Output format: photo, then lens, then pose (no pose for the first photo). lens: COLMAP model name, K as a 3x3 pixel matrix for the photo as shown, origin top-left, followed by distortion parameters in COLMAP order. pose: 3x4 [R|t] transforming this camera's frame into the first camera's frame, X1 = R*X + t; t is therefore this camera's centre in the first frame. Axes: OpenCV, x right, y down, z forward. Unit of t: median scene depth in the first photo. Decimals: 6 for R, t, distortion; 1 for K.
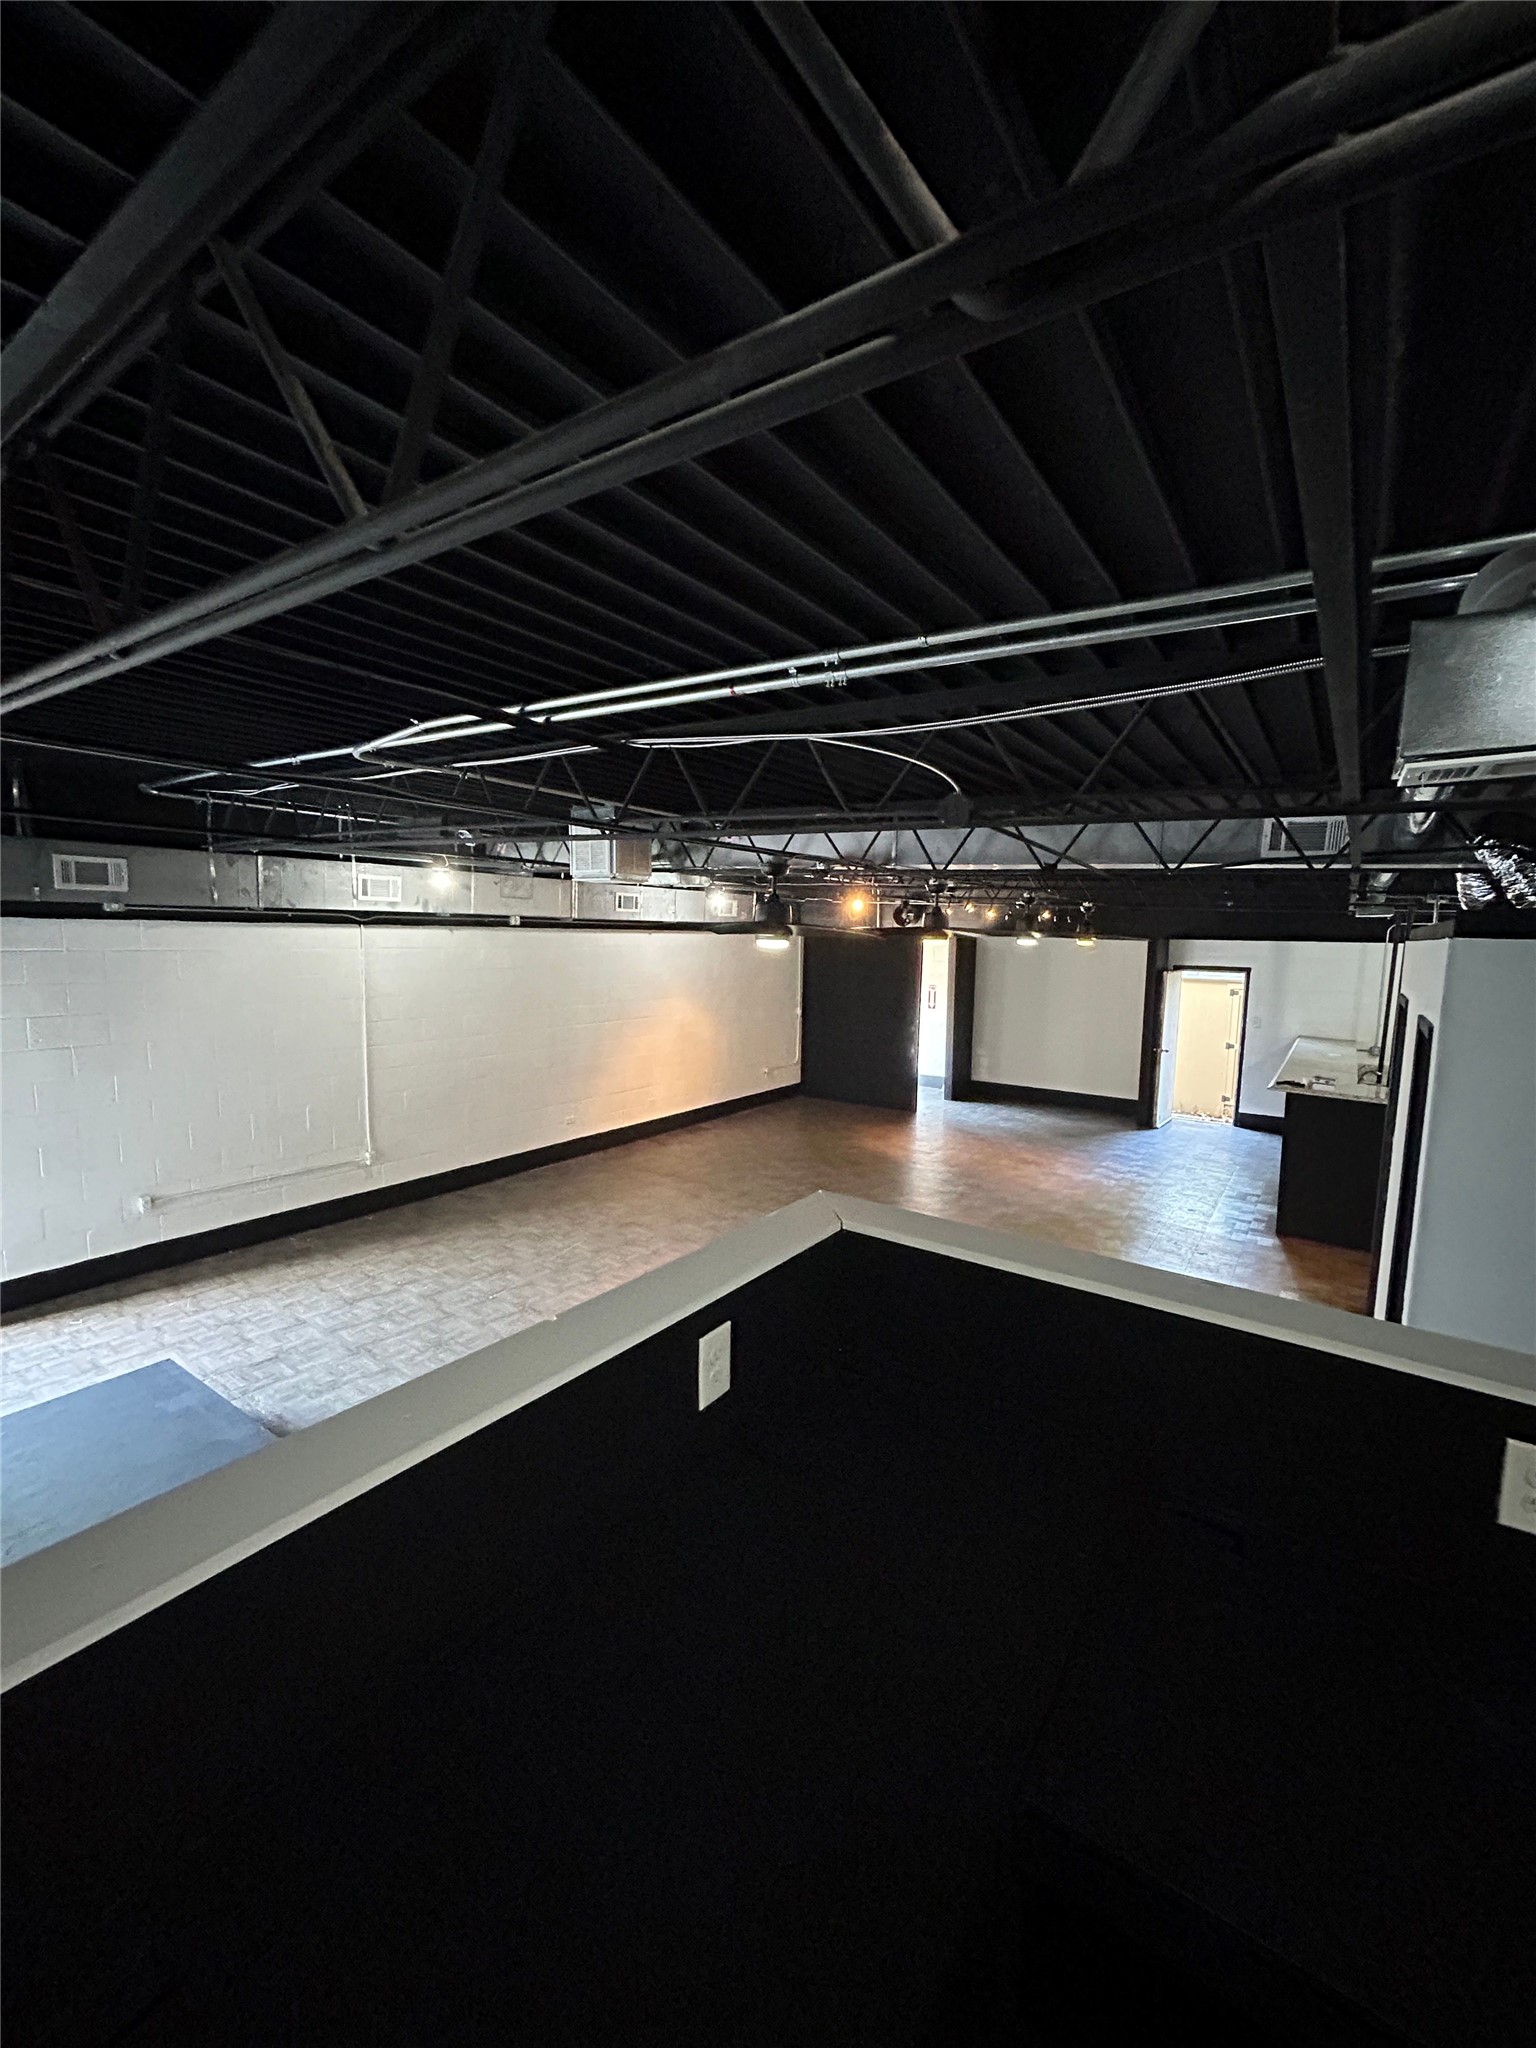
lens RADIAL K [[826.2, 0, 772.5], [0, 826.2, 1025.6], [0, 0, 1]] dist [-0.000357, 0.000400]
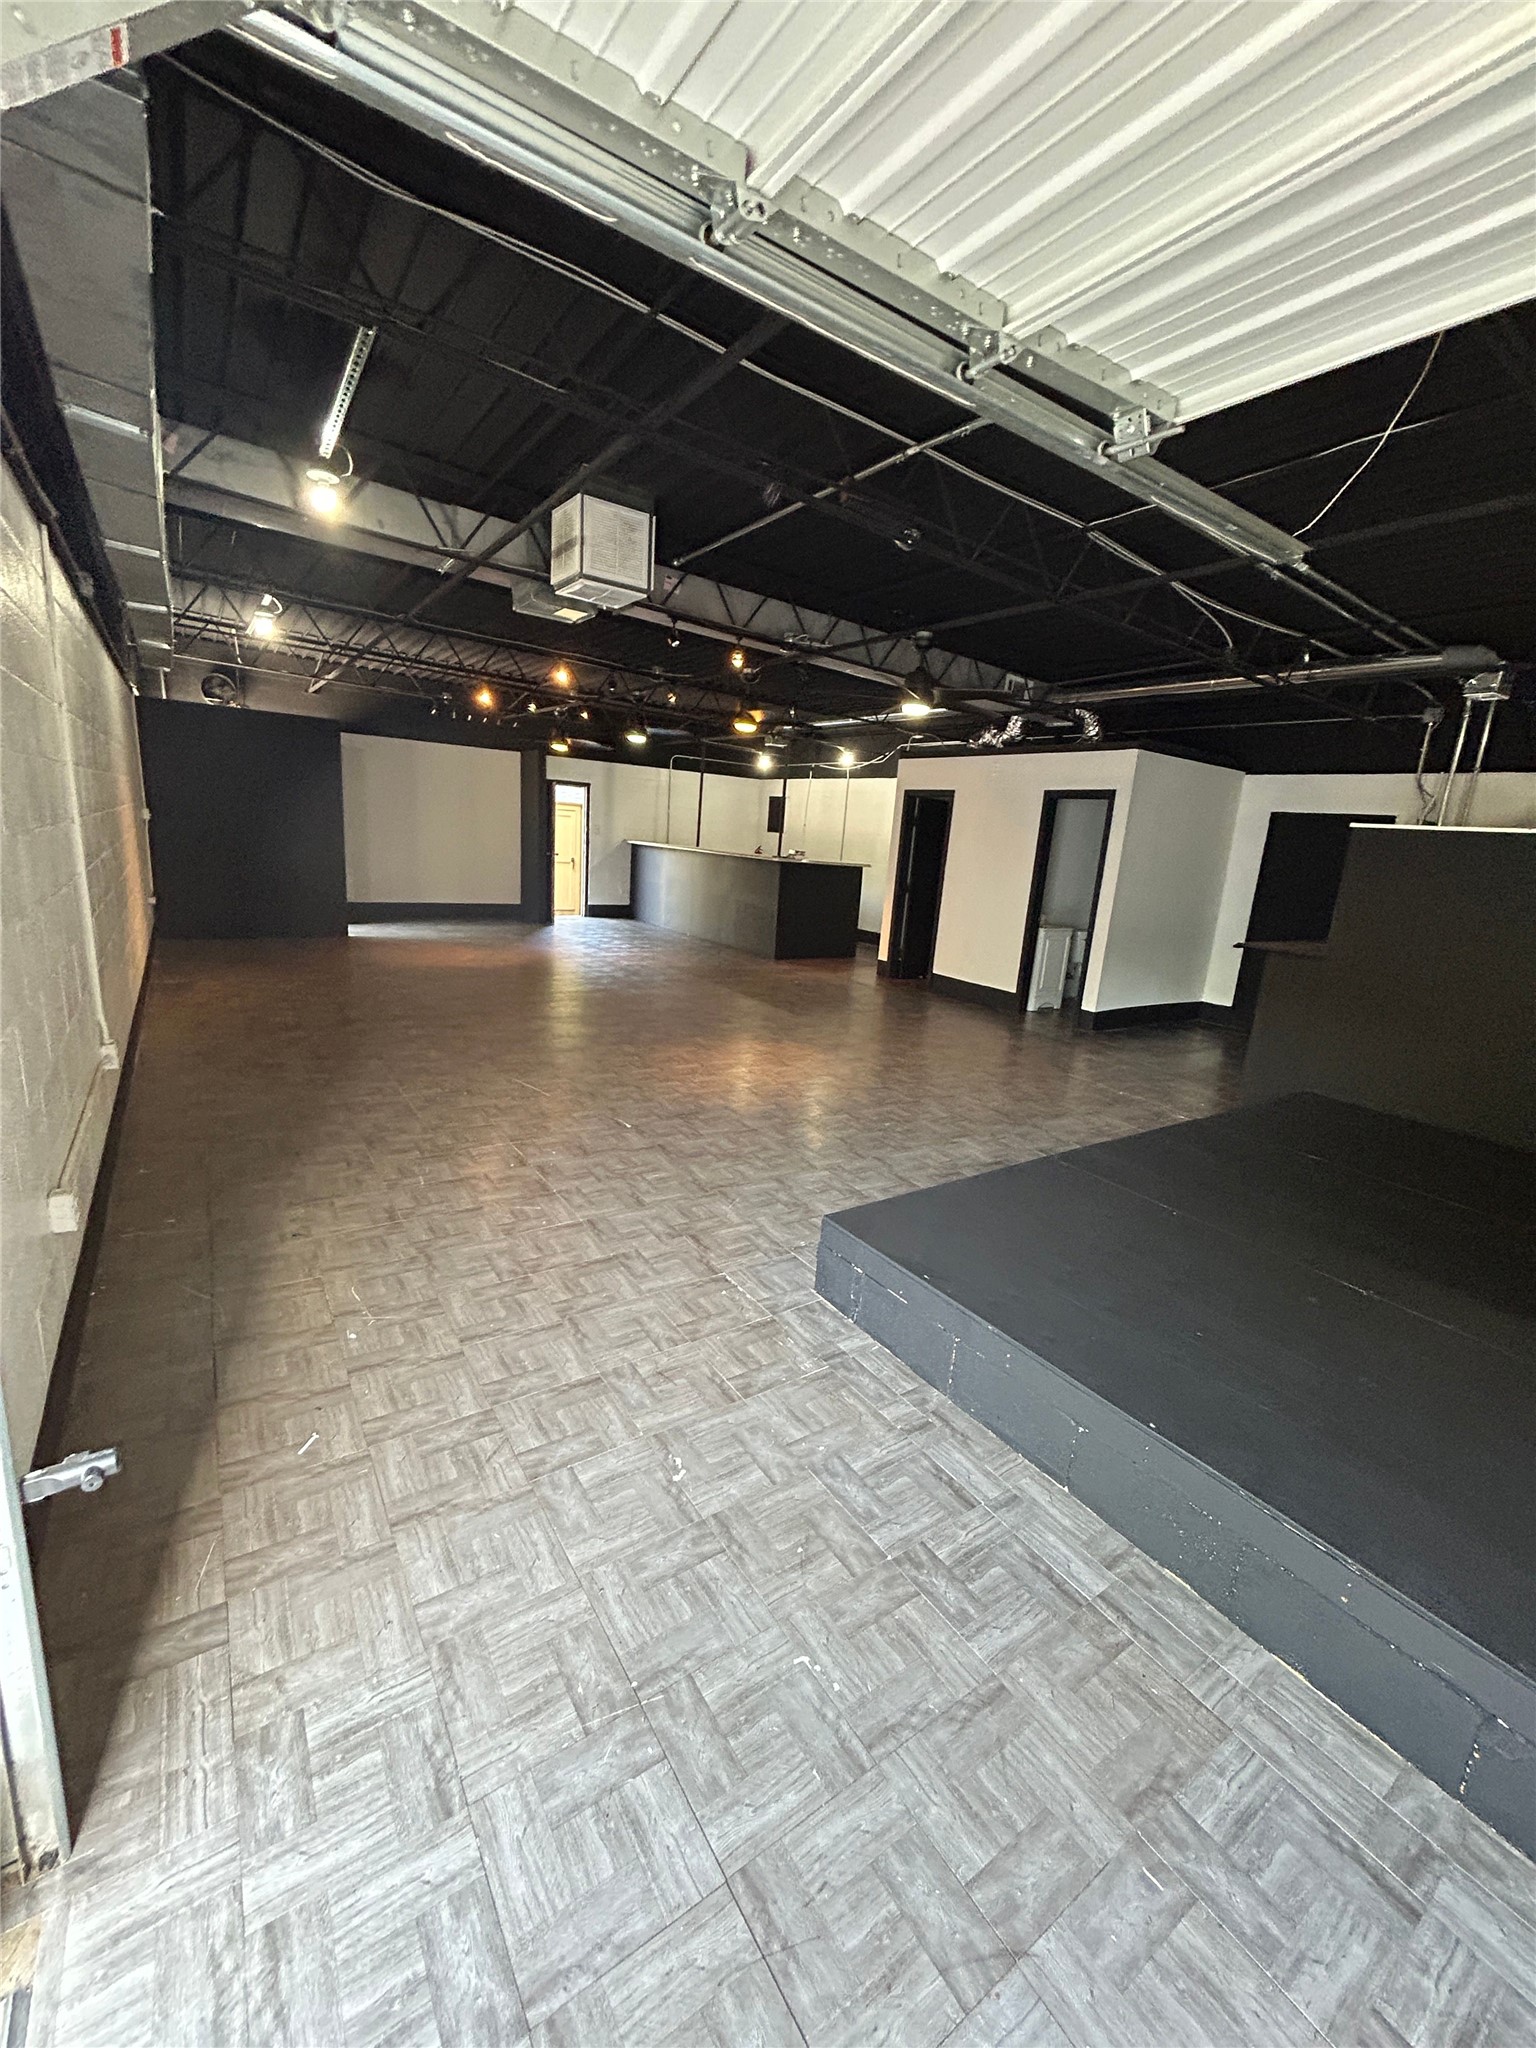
lens RADIAL K [[826.2, 0, 776.0], [0, 826.2, 1026.7], [0, 0, 1]] dist [-0.000357, 0.000400]
pose [[0.345799, -0.207635, 0.915047, -0.820327], [0.037901, 0.977504, 0.207484, 0.060430], [-0.937543, -0.037066, 0.345889, 0.487047]]
